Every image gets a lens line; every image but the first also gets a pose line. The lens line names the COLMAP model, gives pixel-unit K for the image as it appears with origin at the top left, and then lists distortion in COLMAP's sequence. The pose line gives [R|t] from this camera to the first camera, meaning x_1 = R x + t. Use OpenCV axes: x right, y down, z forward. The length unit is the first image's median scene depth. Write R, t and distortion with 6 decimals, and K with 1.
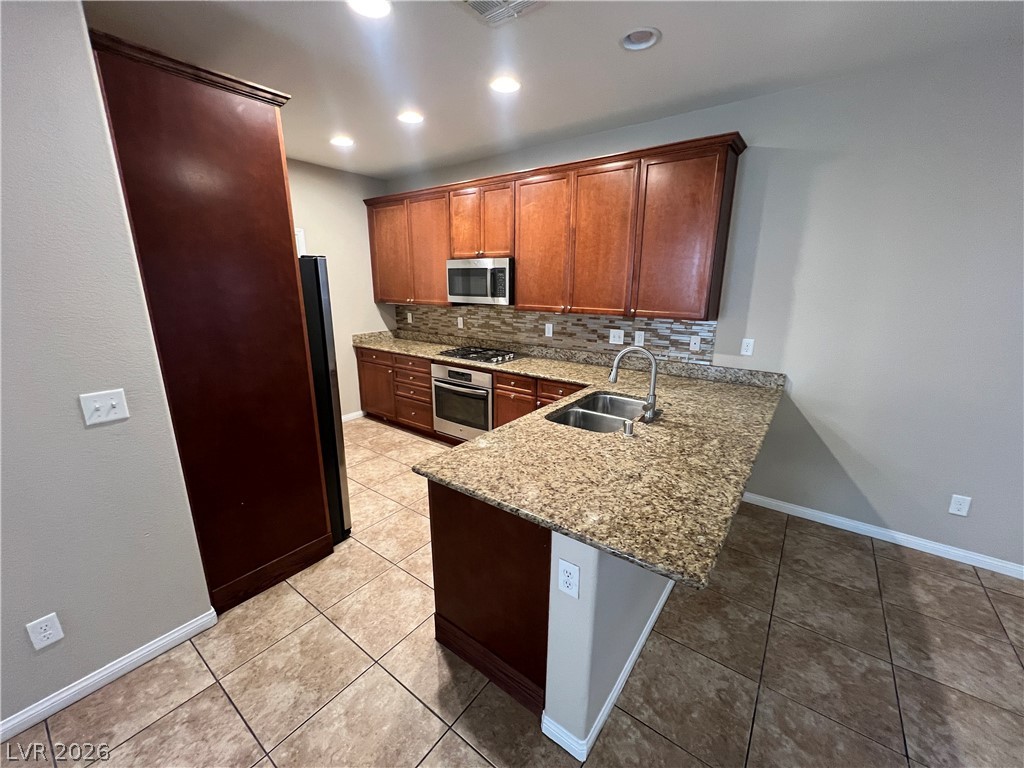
lens RADIAL K [[410.9, 0, 510.3], [0, 410.9, 380.4], [0, 0, 1]] dist [-0.002914, 0.000277]
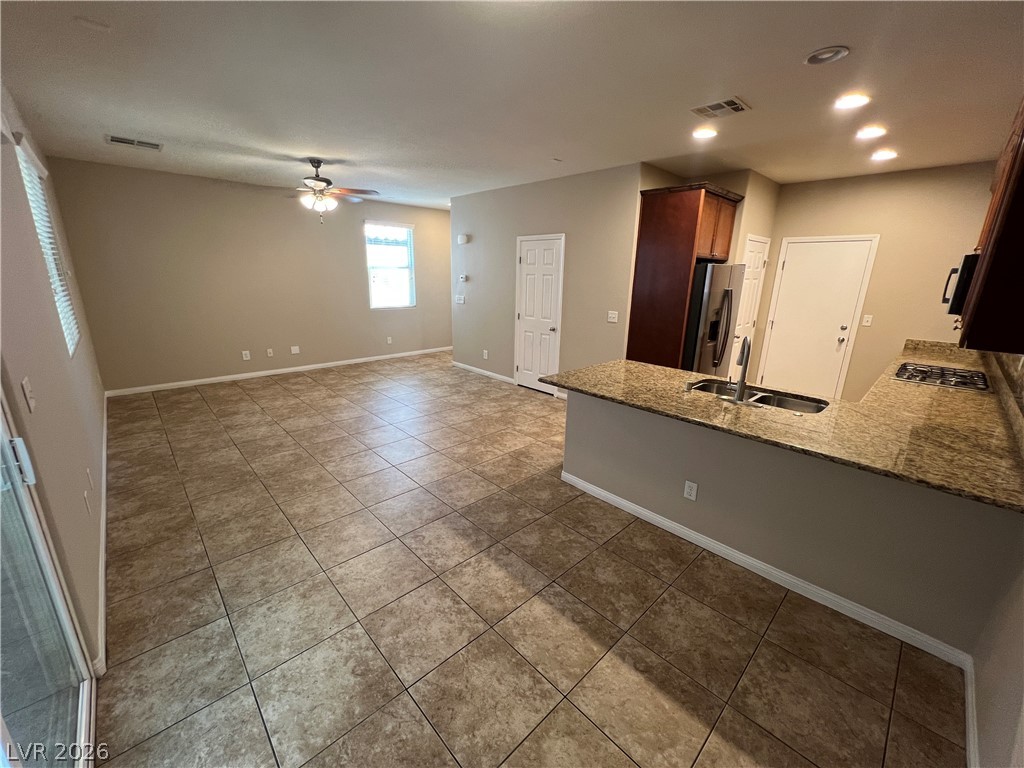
lens RADIAL K [[410.9, 0, 510.4], [0, 410.9, 384.3], [0, 0, 1]] dist [-0.002914, 0.000277]
pose [[-0.169265, 0.256526, -0.951601, 0.982572], [-0.256347, 0.920842, 0.293832, -0.079628], [0.951649, 0.293675, -0.090106, 0.327537]]
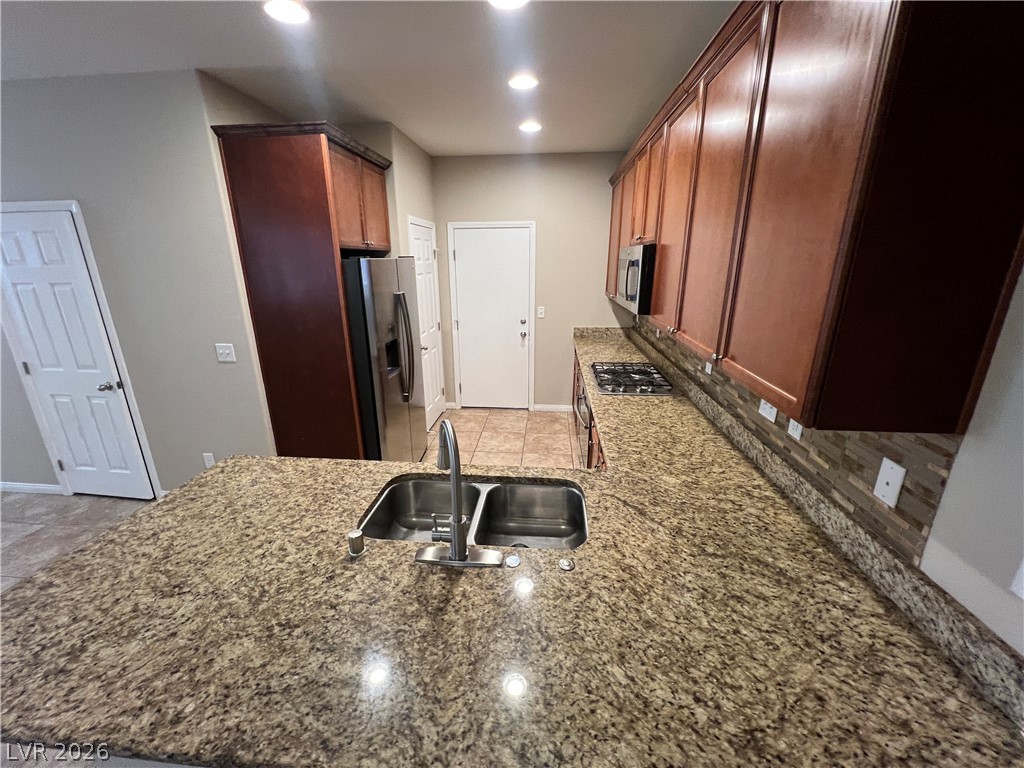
lens RADIAL K [[410.9, 0, 510.4], [0, 410.9, 382.9], [0, 0, 1]] dist [-0.002914, 0.000277]
pose [[0.521241, 0.240073, -0.818946, 0.497777], [-0.197543, 0.967496, 0.157889, -0.148846], [0.830232, 0.079478, 0.551723, 0.489091]]
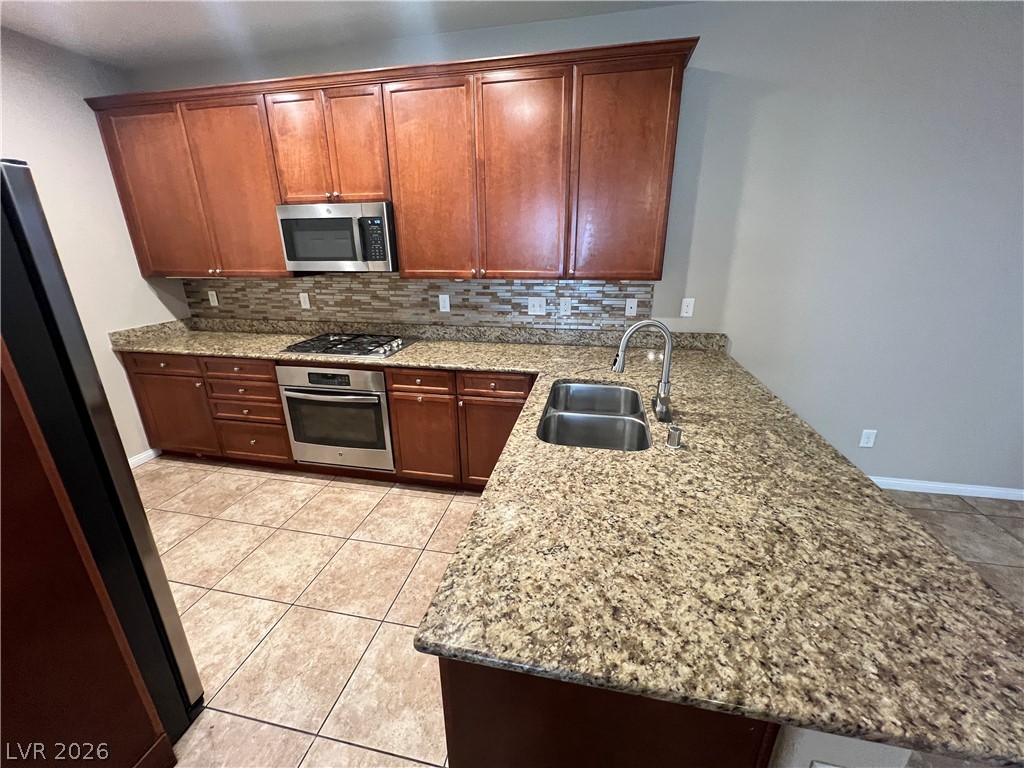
lens RADIAL K [[410.9, 0, 510.1], [0, 410.9, 381.6], [0, 0, 1]] dist [-0.002914, 0.000277]
pose [[0.905335, -0.144735, 0.399276, -0.138065], [0.112799, 0.988317, 0.102494, -0.048571], [-0.409446, -0.047753, 0.911084, 0.279144]]
